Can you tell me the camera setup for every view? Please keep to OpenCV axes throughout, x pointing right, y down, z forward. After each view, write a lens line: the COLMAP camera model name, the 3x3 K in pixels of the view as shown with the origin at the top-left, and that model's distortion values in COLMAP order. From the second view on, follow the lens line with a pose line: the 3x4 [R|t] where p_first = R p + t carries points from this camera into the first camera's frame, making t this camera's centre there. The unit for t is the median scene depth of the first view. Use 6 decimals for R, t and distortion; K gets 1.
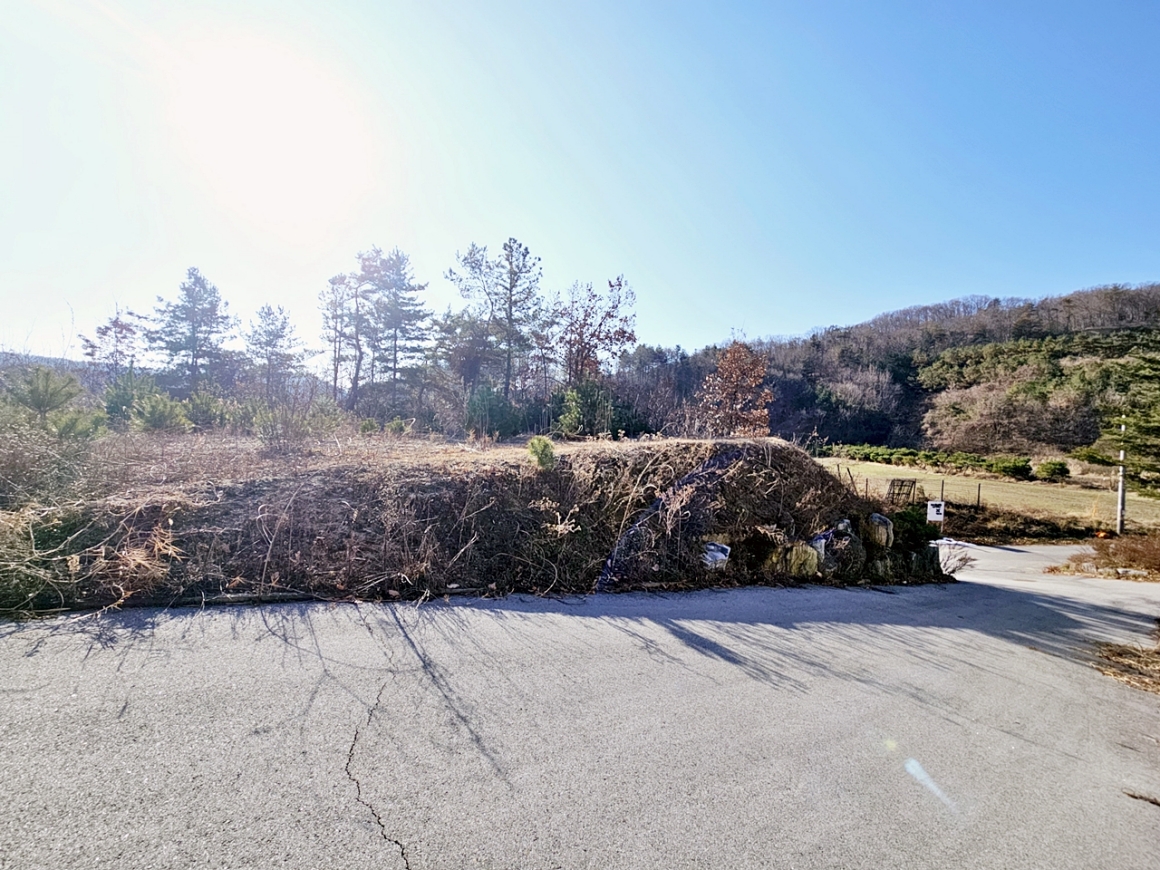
lens RADIAL K [[473.3, 0, 580.1], [0, 473.3, 433.5], [0, 0, 1]] dist [-0.003247, 0.001594]
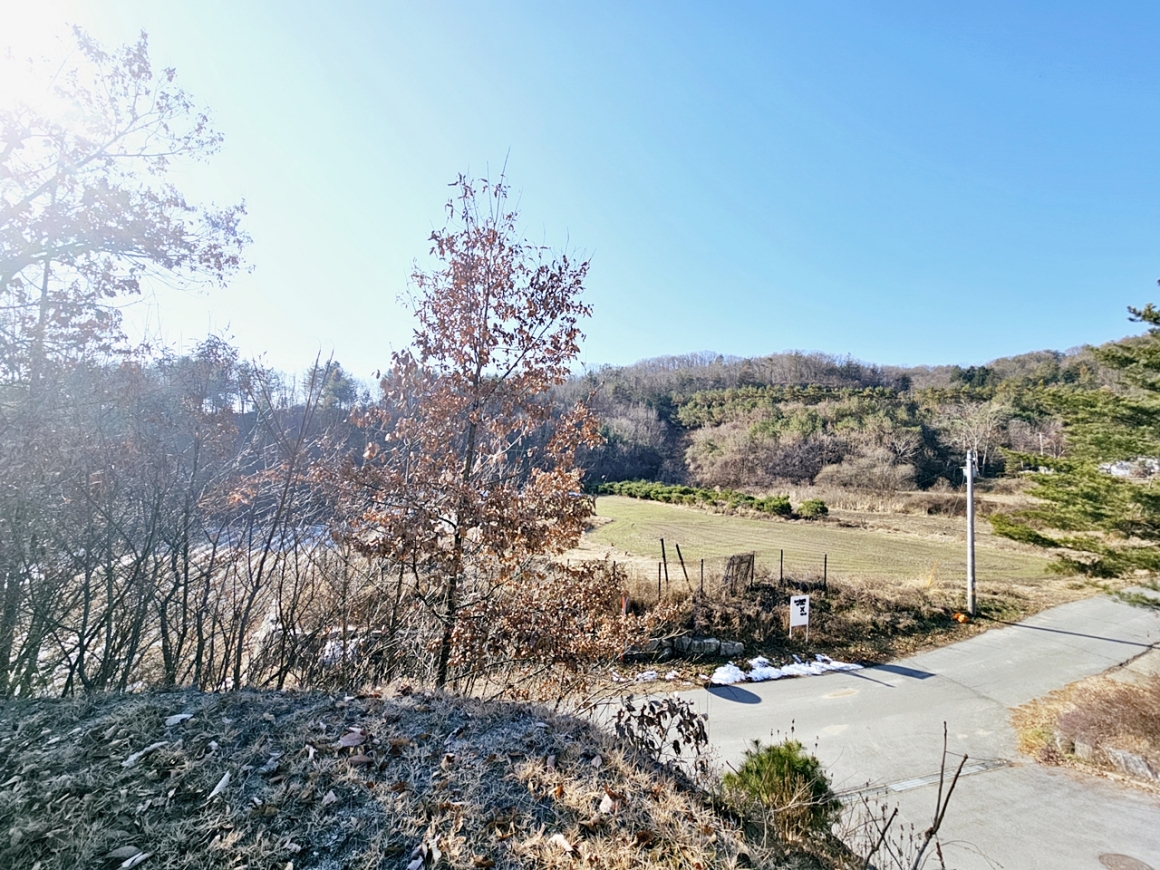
lens RADIAL K [[473.3, 0, 581.1], [0, 473.3, 433.1], [0, 0, 1]] dist [-0.003247, 0.001594]
pose [[0.901515, 0.019726, 0.432298, 0.059412], [0.009431, 0.997828, -0.065200, -0.012722], [-0.432645, 0.062856, 0.899370, 0.163178]]
